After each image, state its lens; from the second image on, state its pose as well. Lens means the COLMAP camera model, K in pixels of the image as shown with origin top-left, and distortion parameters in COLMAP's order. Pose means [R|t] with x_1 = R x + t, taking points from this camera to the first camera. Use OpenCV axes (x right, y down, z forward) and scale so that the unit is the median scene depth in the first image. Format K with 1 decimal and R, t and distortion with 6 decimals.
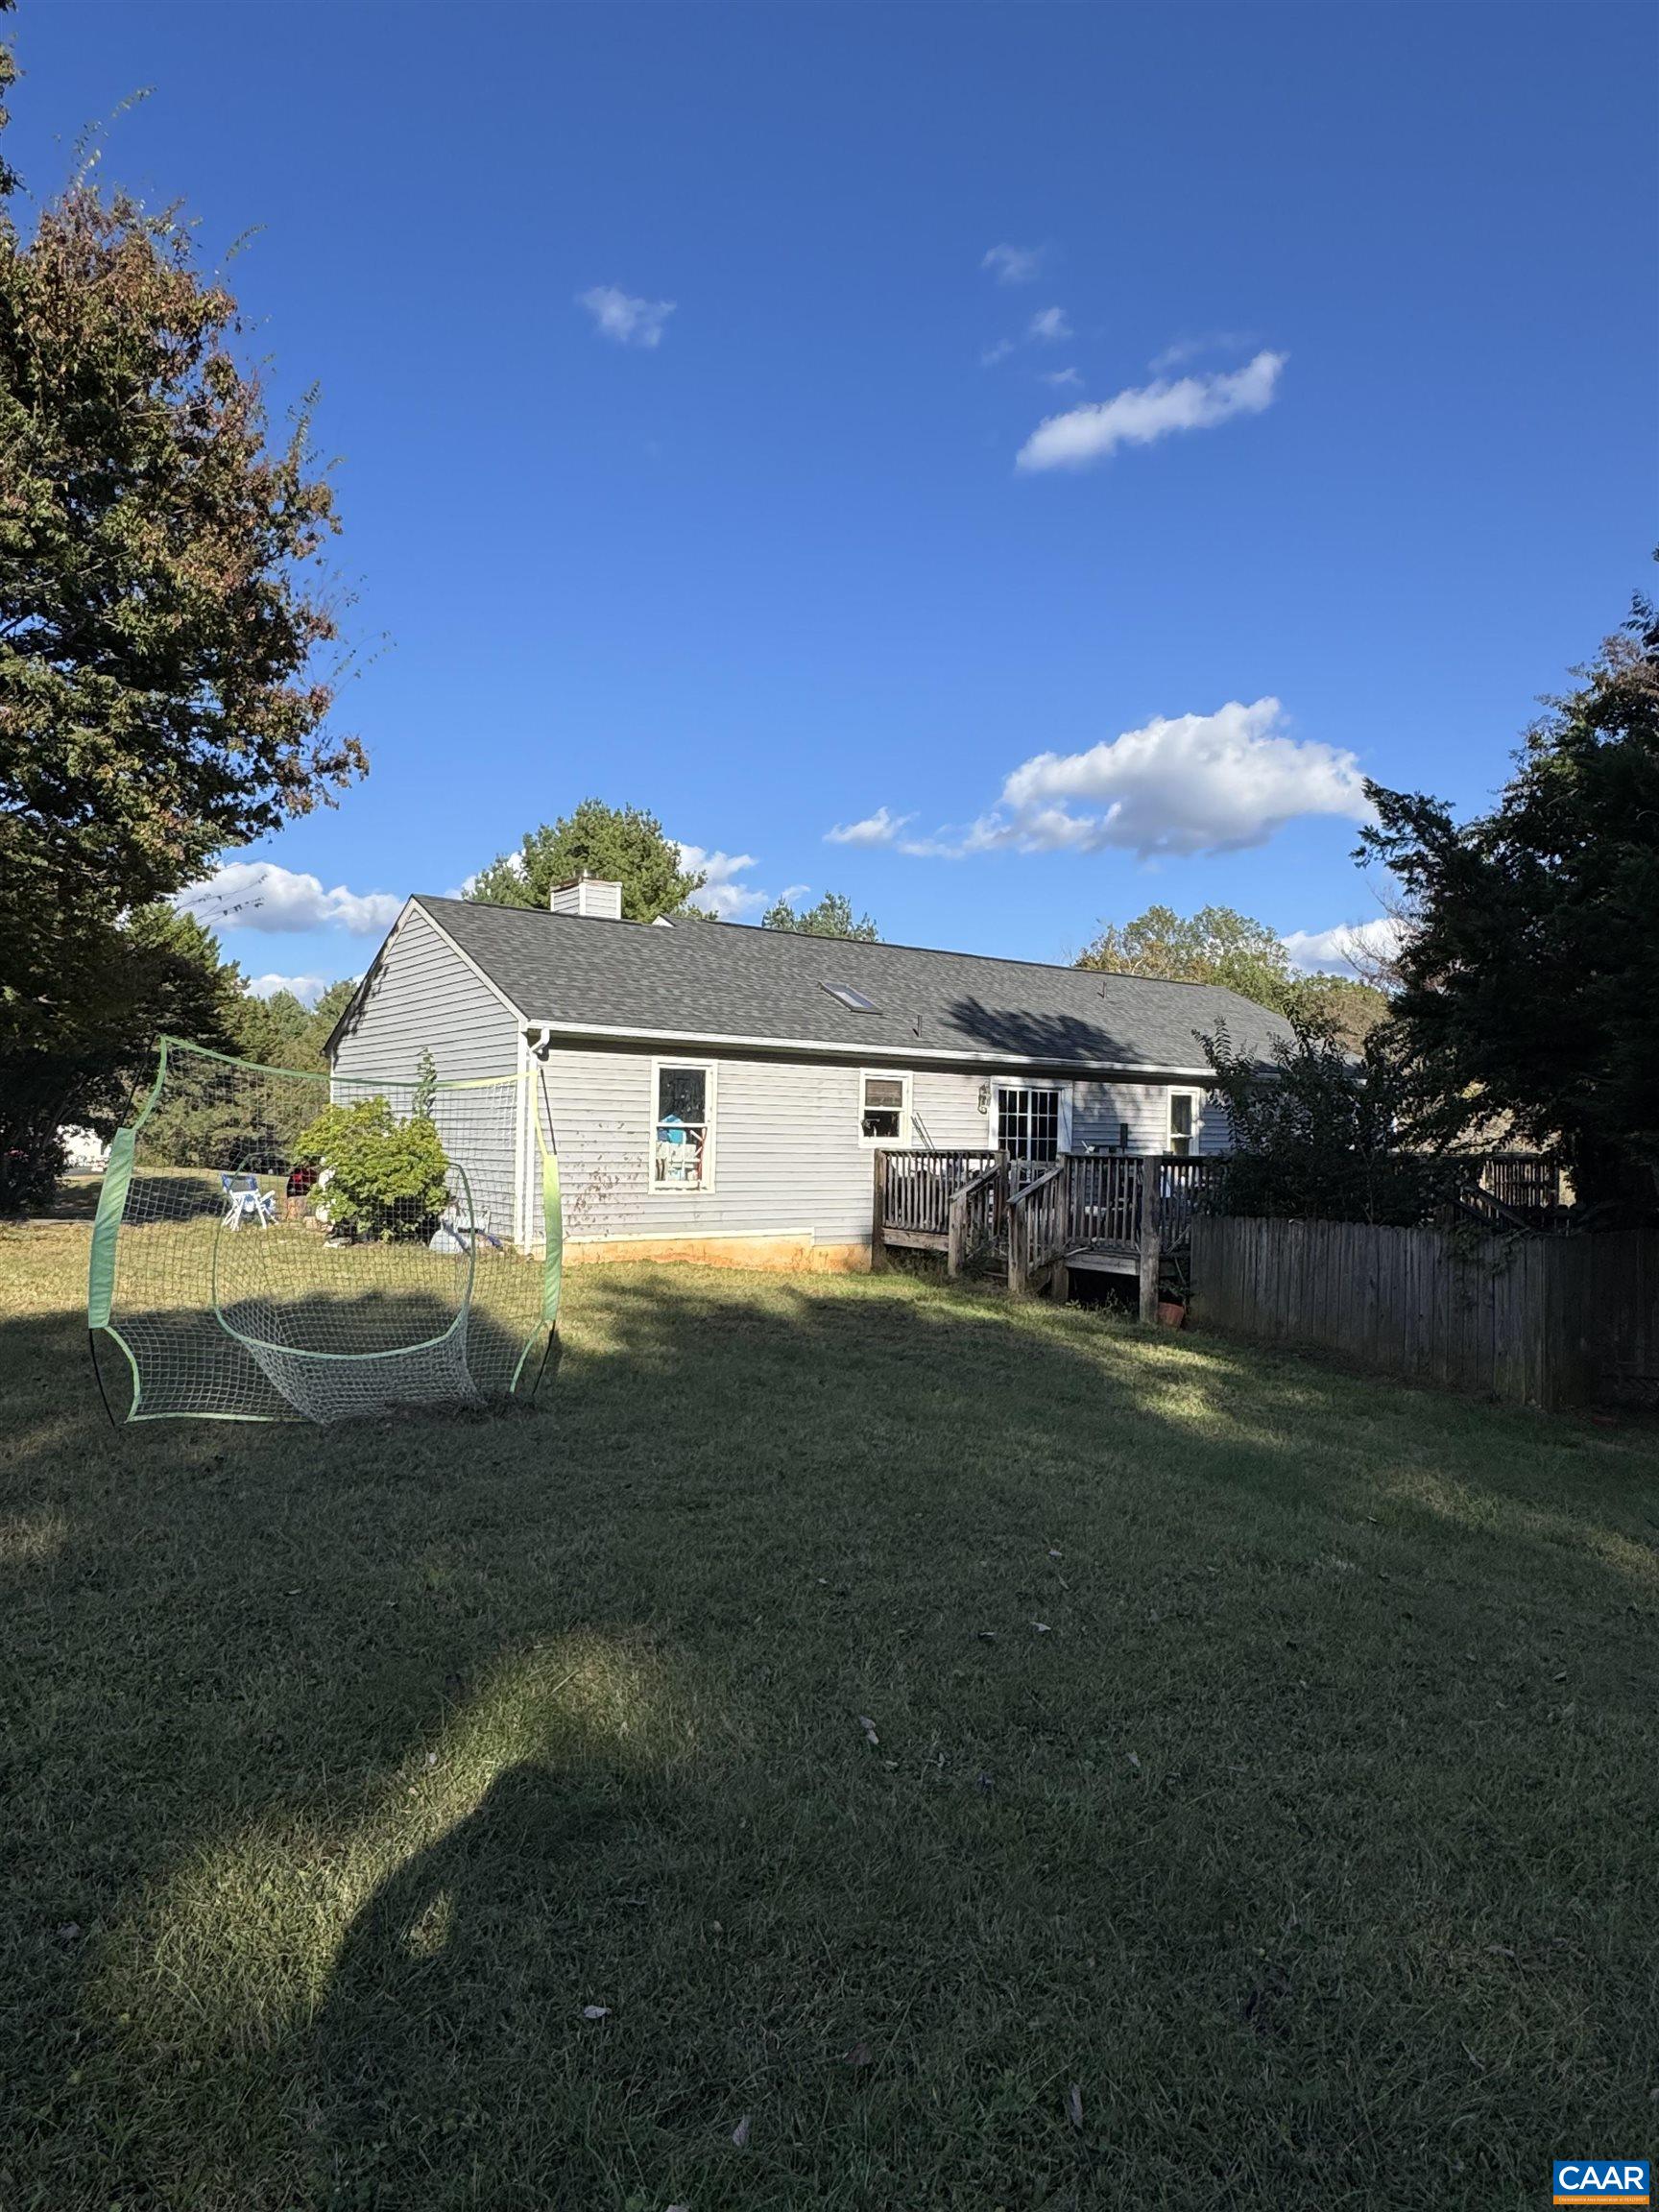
lens RADIAL K [[1296.7, 0, 829.7], [0, 1296.7, 1111.2], [0, 0, 1]] dist [0.000355, 0.000112]
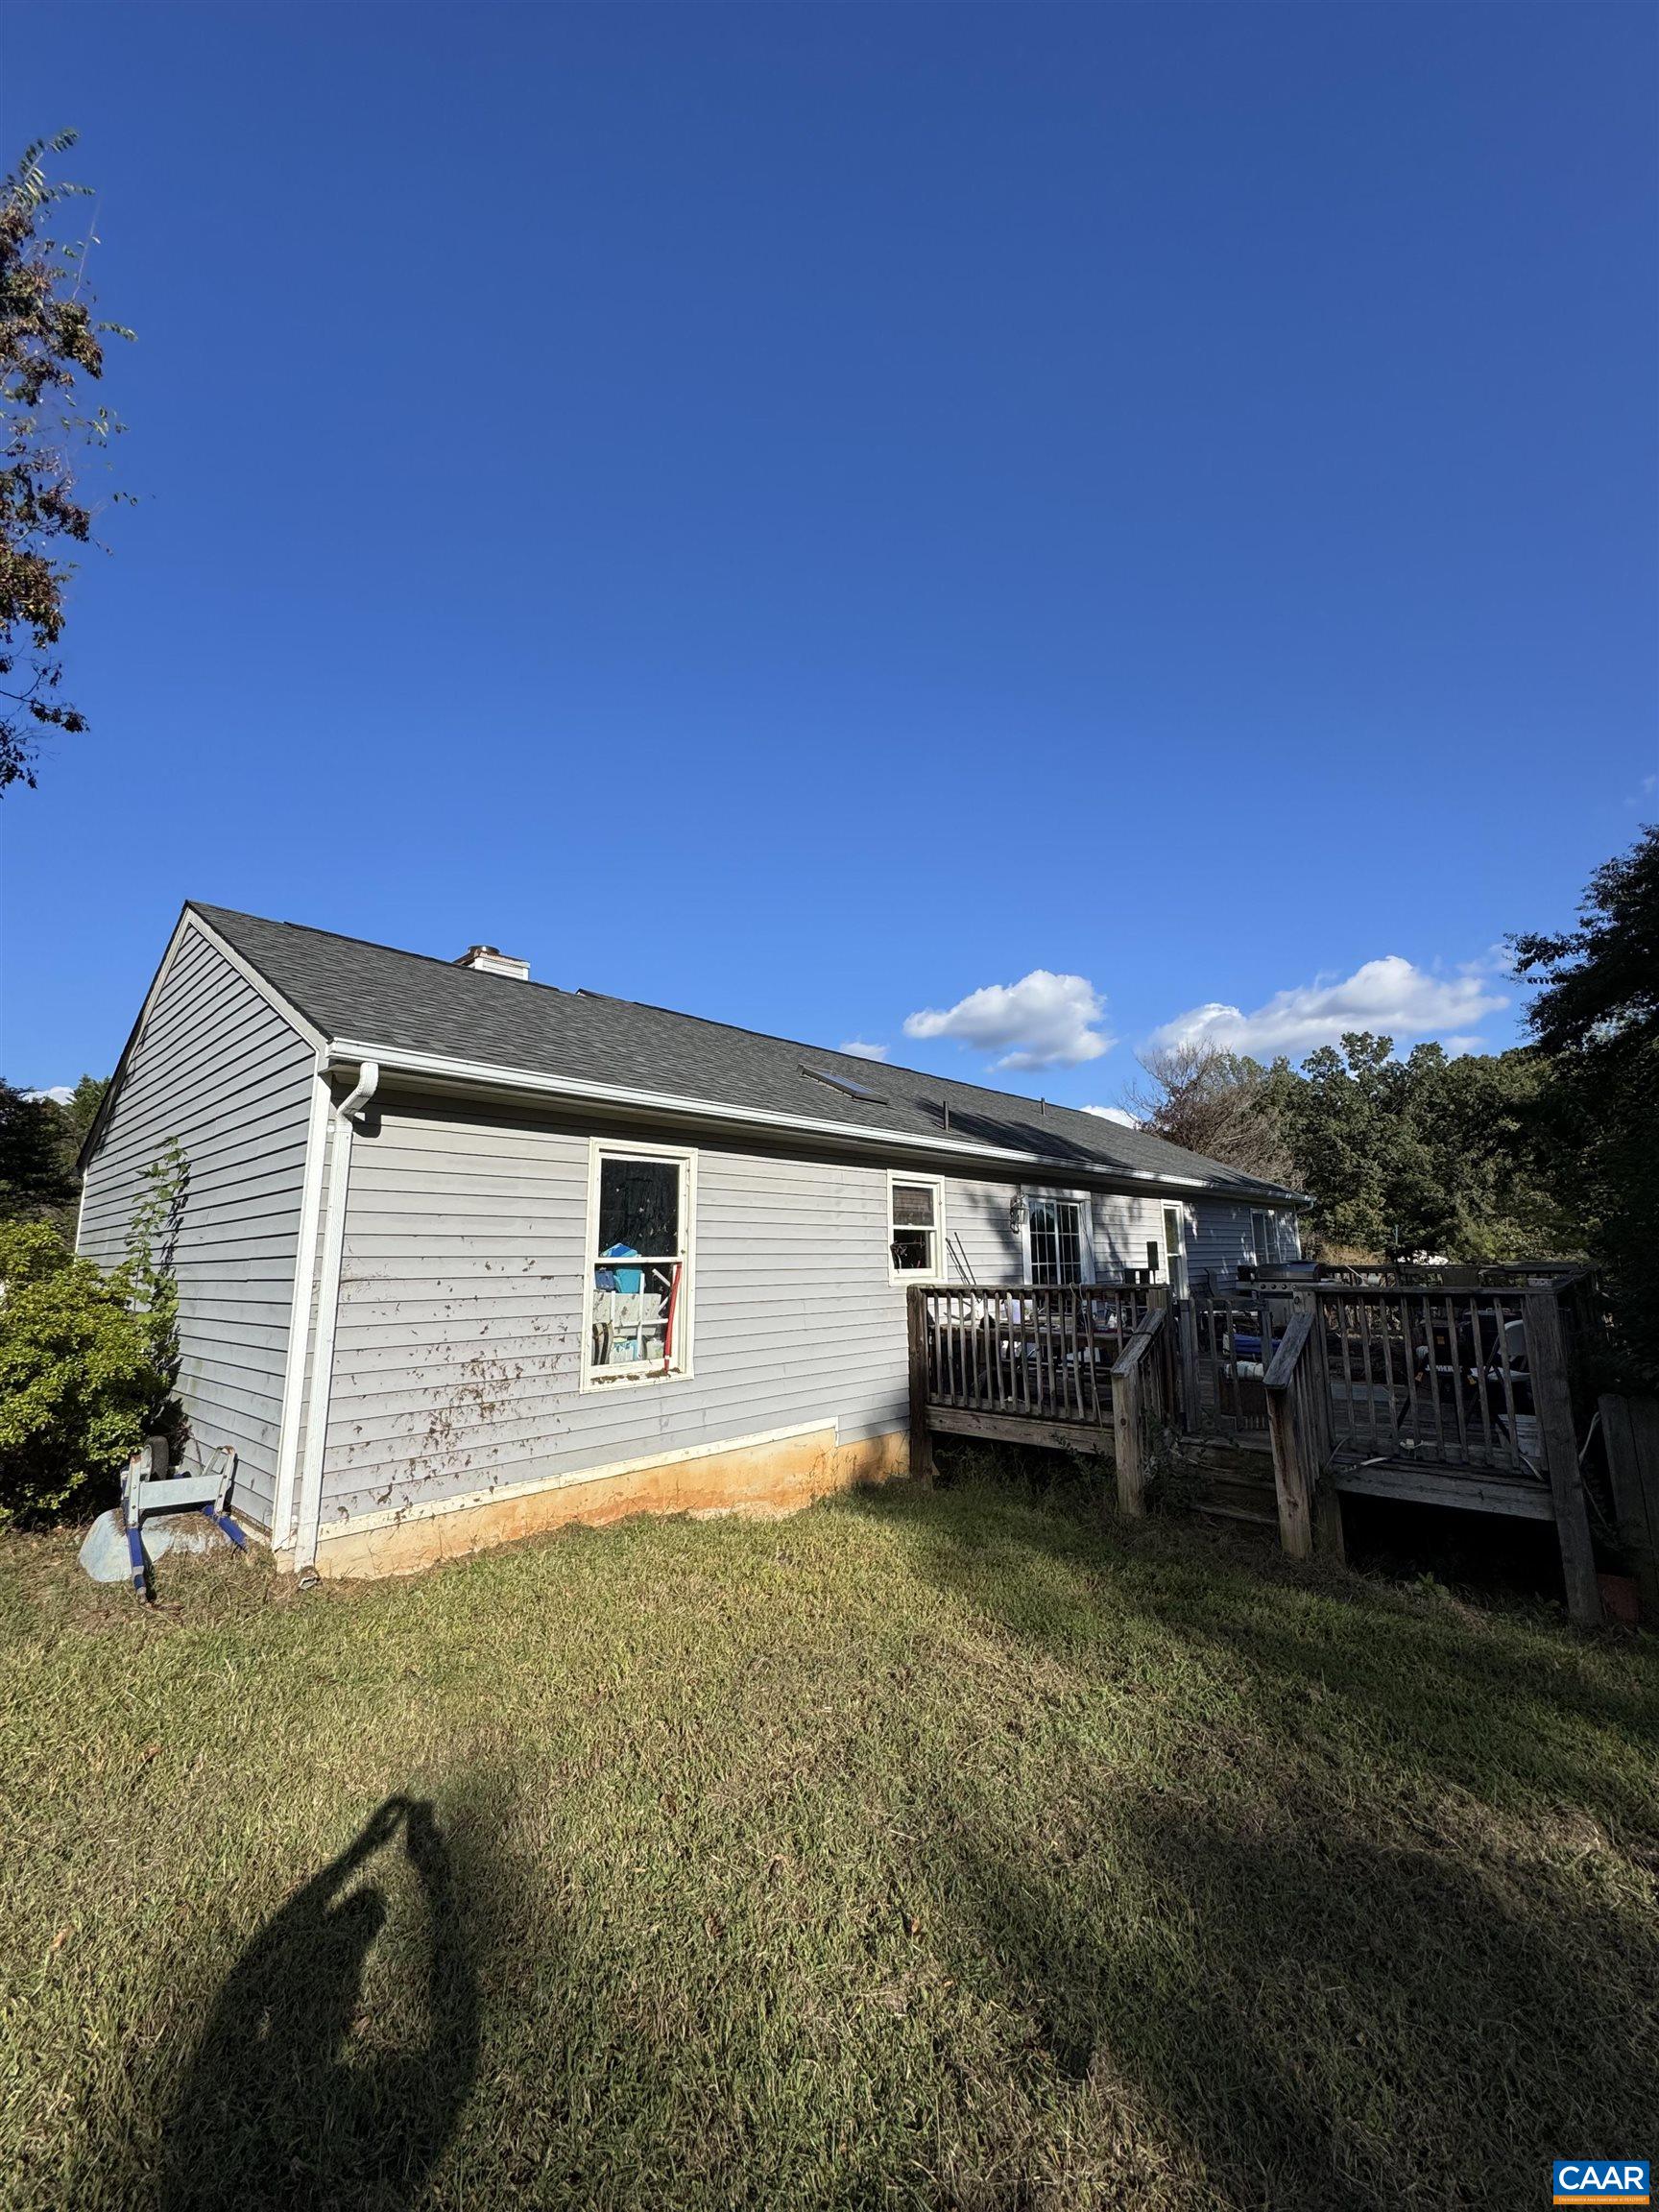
lens RADIAL K [[886.0, 0, 837.5], [0, 886.0, 1100.2], [0, 0, 1]] dist [0.003703, 0.000197]
pose [[0.982522, 0.001654, 0.186137, -0.100665], [0.028662, 0.986692, -0.160057, 0.006103], [-0.183924, 0.162595, 0.969399, 0.590952]]
